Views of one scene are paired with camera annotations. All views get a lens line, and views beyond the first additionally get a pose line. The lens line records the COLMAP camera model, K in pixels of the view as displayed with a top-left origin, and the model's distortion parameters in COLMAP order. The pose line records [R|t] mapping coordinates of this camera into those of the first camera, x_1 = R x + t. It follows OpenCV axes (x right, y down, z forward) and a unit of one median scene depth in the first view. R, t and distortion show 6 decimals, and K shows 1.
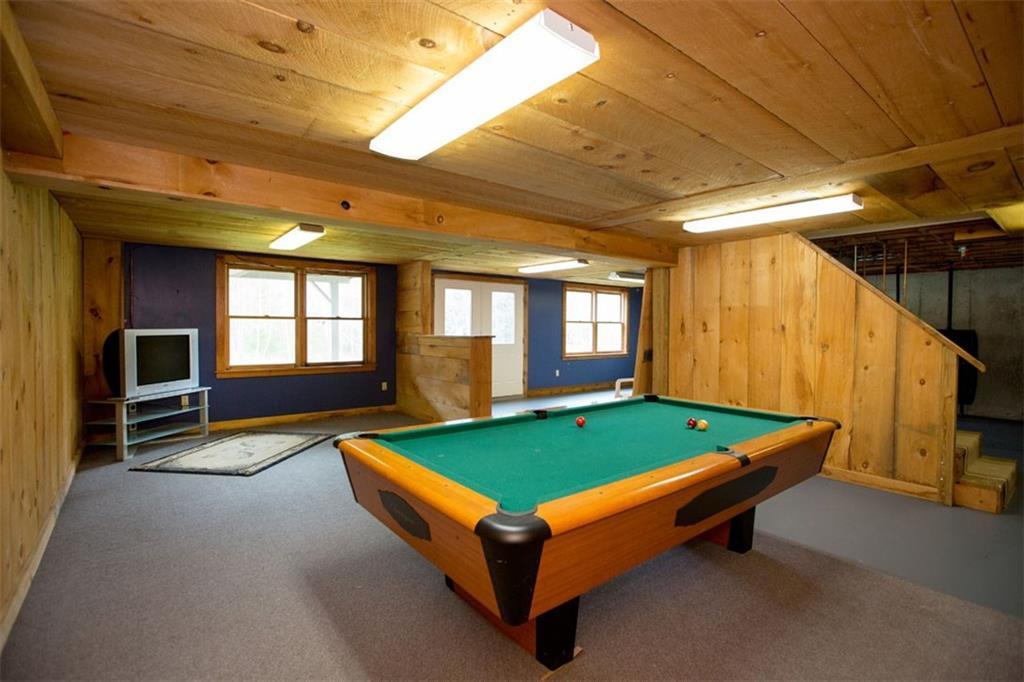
lens RADIAL K [[474.9, 0, 488.6], [0, 474.9, 332.4], [0, 0, 1]] dist [0.013314, 0.003970]
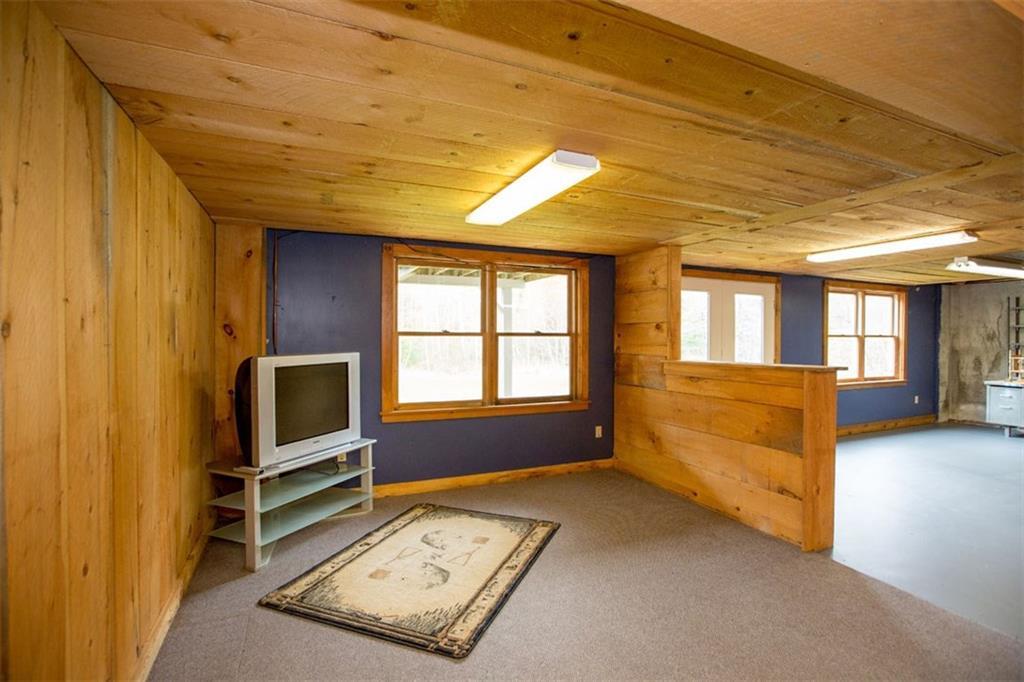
lens RADIAL K [[474.9, 0, 509.0], [0, 474.9, 340.8], [0, 0, 1]] dist [0.013314, 0.003970]
pose [[0.975580, -0.002129, -0.219634, -0.214973], [0.000410, 0.999969, -0.007874, -0.015504], [0.219644, 0.007592, 0.975550, 0.328801]]
